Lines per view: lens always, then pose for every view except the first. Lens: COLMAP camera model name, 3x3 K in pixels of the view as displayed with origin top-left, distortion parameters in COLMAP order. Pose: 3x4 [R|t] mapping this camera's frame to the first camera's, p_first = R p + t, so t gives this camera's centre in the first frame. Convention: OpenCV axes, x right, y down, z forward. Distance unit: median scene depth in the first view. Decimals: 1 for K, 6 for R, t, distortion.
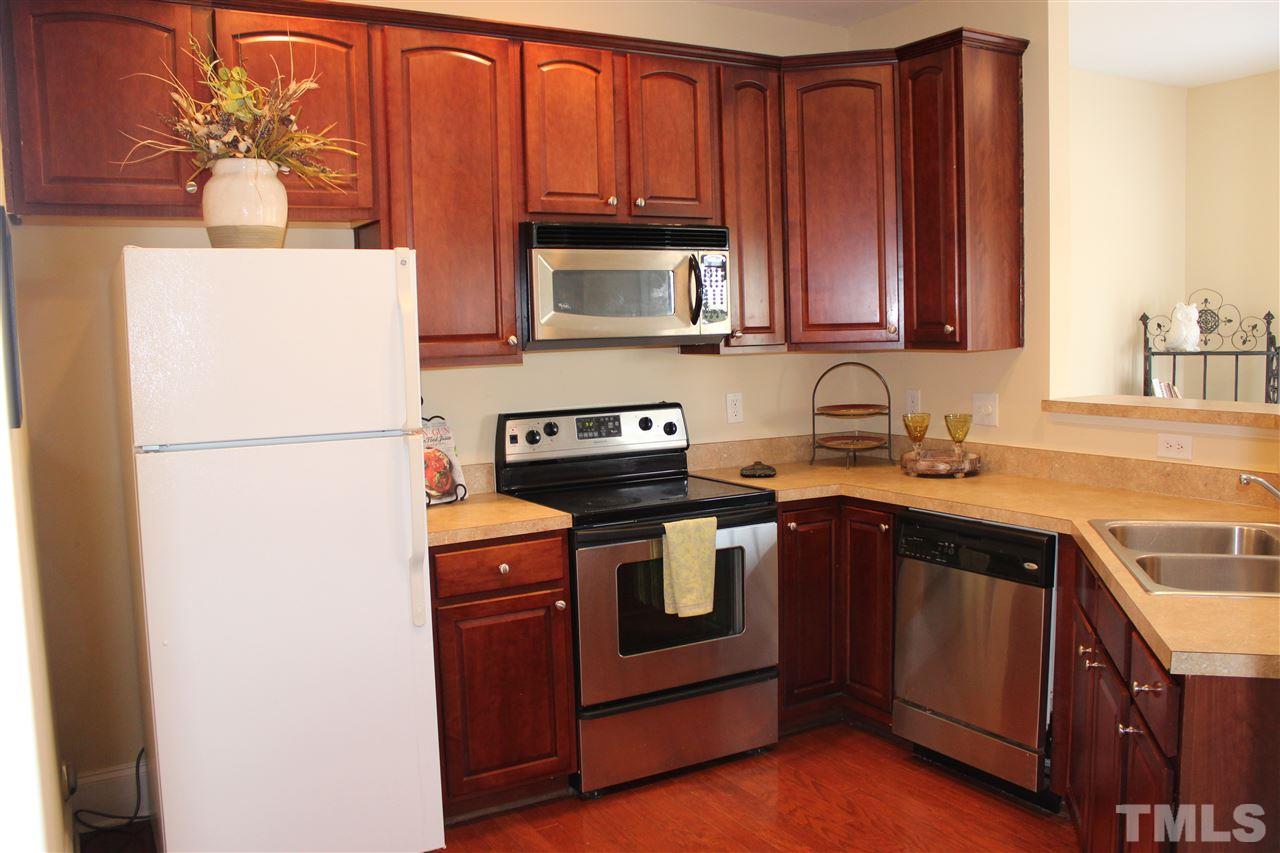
lens RADIAL K [[1048.4, 0, 640.0], [0, 1048.4, 426.5], [0, 0, 1]] dist [-0.156689, 0.176619]
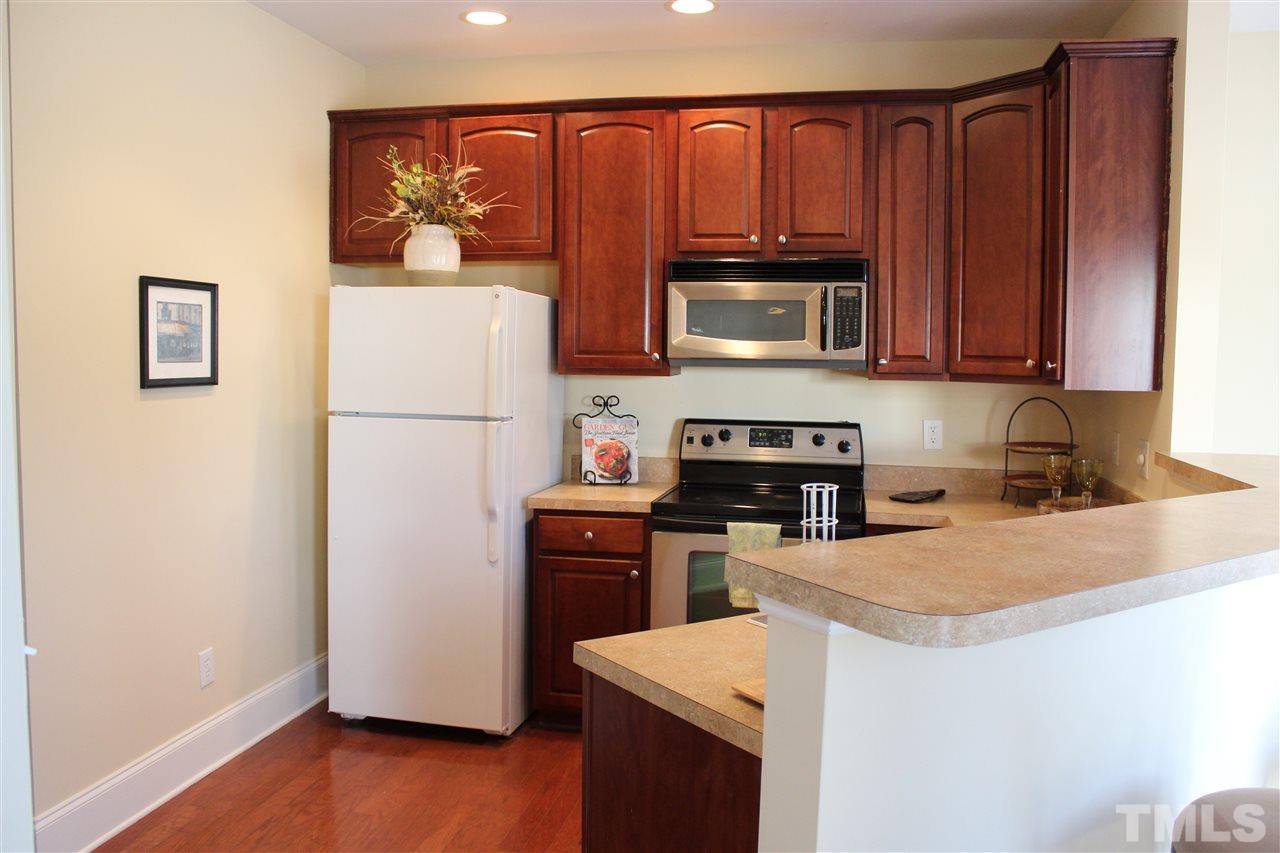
lens RADIAL K [[1048.4, 0, 640.0], [0, 1048.4, 426.5], [0, 0, 1]] dist [-0.156689, 0.176619]
pose [[0.753146, 0.088149, -0.651921, 0.649349], [-0.093742, 0.995250, 0.026274, -0.031129], [0.651140, 0.041324, 0.757832, 0.062731]]
